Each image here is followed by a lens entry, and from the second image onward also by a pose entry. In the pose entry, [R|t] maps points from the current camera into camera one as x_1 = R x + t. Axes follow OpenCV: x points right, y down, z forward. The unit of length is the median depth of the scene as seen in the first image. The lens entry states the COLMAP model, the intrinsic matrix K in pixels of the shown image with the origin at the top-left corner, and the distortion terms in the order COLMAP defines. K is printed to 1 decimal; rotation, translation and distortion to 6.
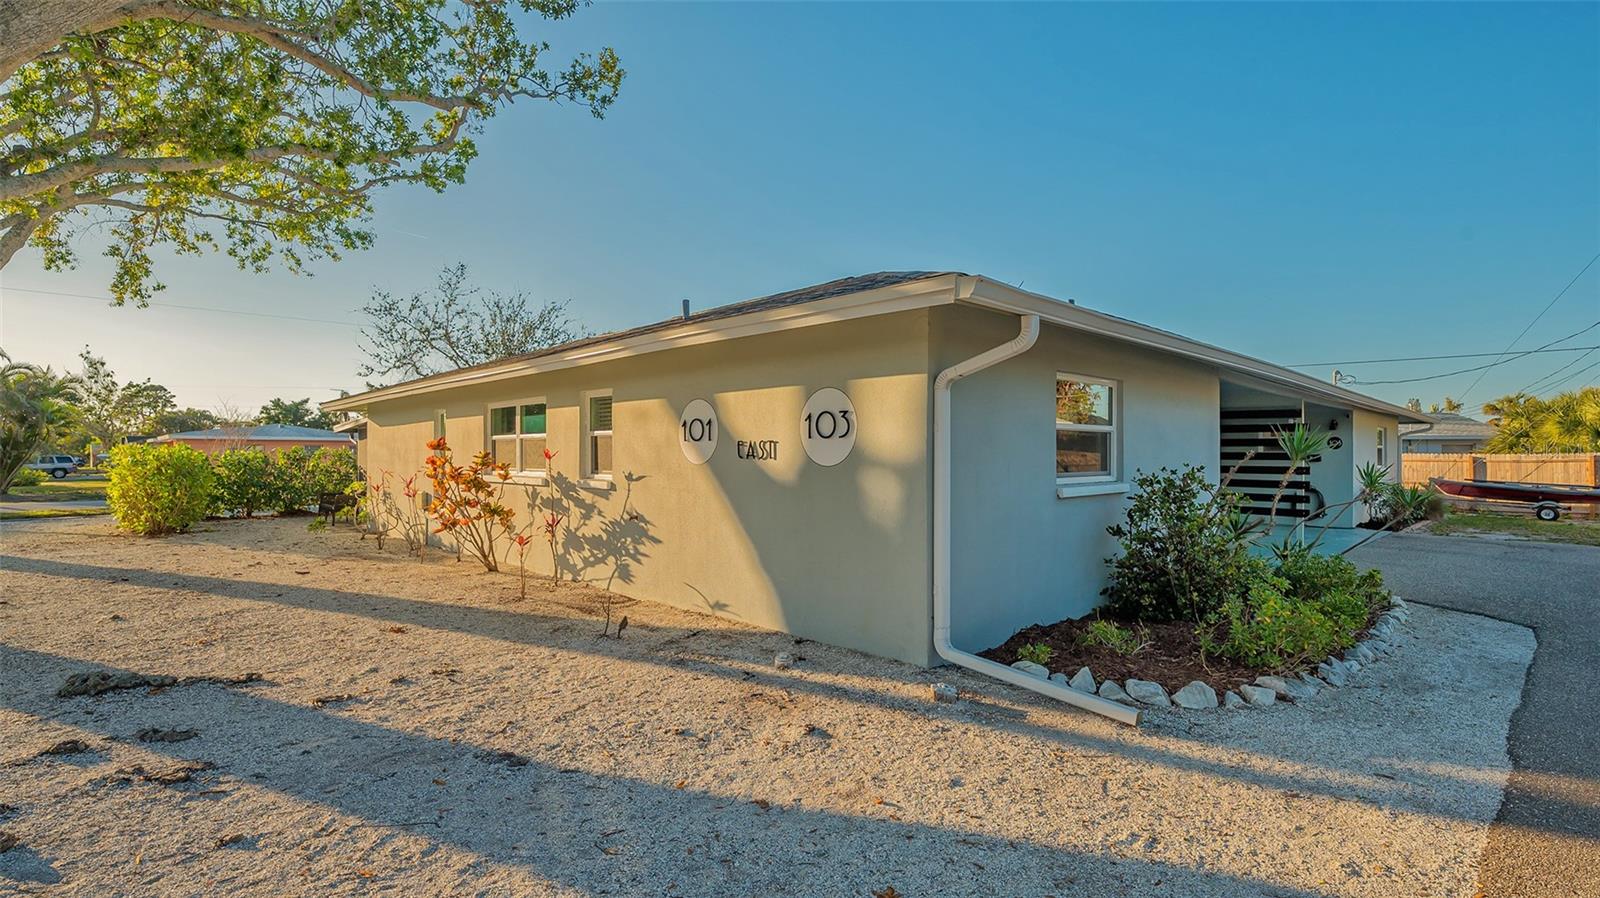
lens RADIAL K [[740.6, 0, 800.0], [0, 740.6, 450.9], [0, 0, 1]] dist [-0.006368, -0.000674]
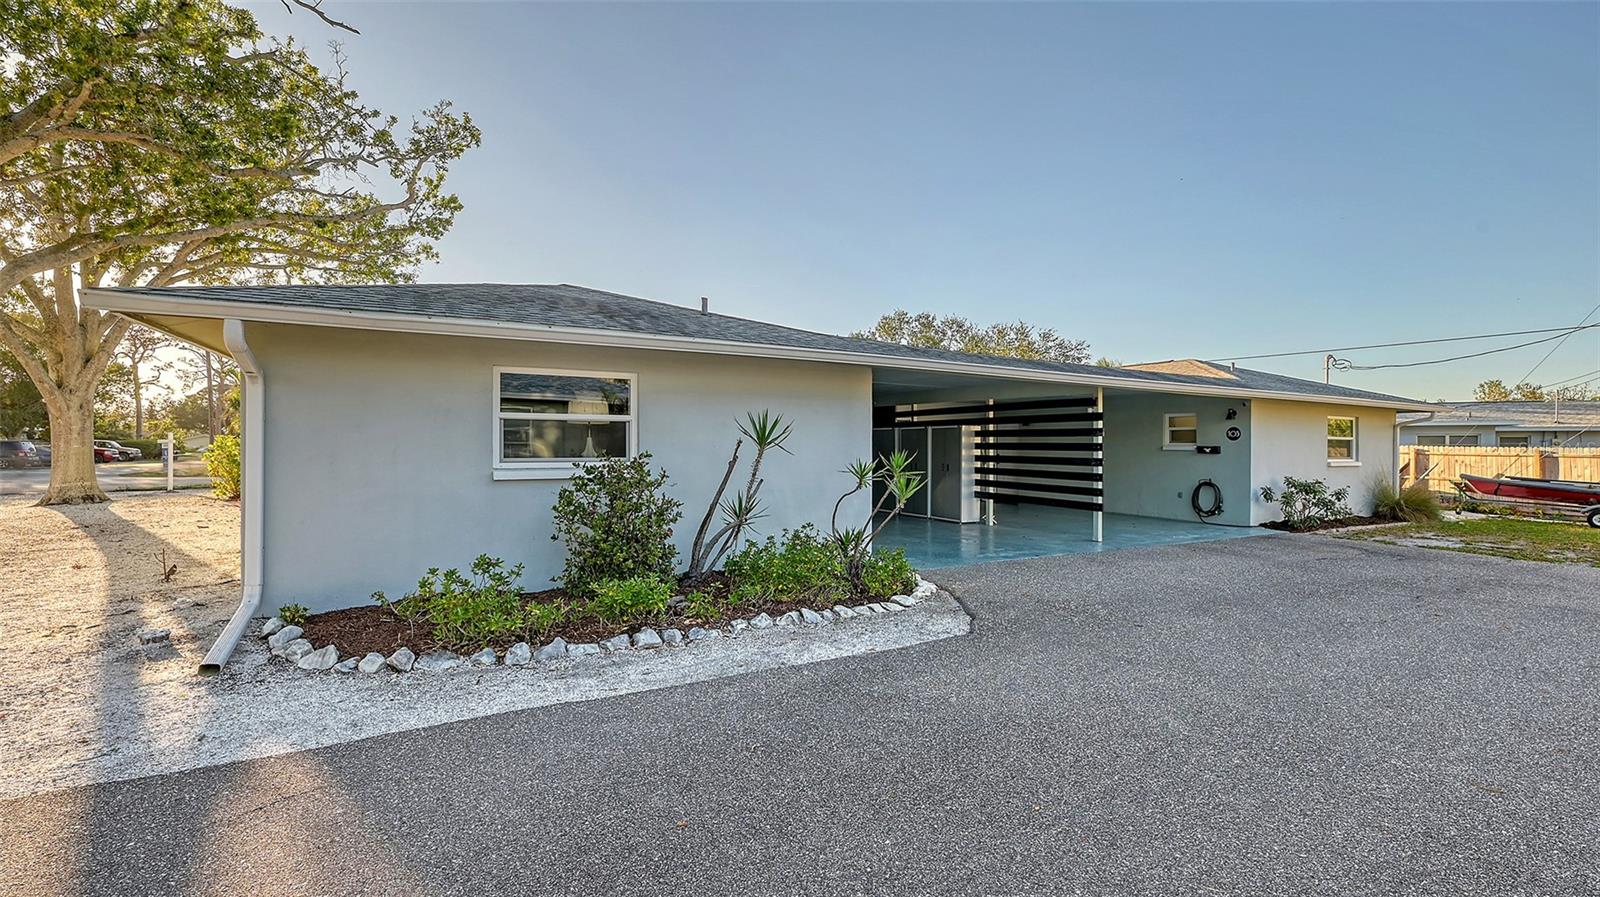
lens RADIAL K [[671.3, 0, 800.8], [0, 671.3, 451.2], [0, 0, 1]] dist [-0.000519, -0.000044]
pose [[0.966831, -0.004170, -0.255381, 0.419462], [0.003462, 0.999989, -0.003222, 0.010932], [0.255392, 0.002231, 0.966835, 0.069972]]
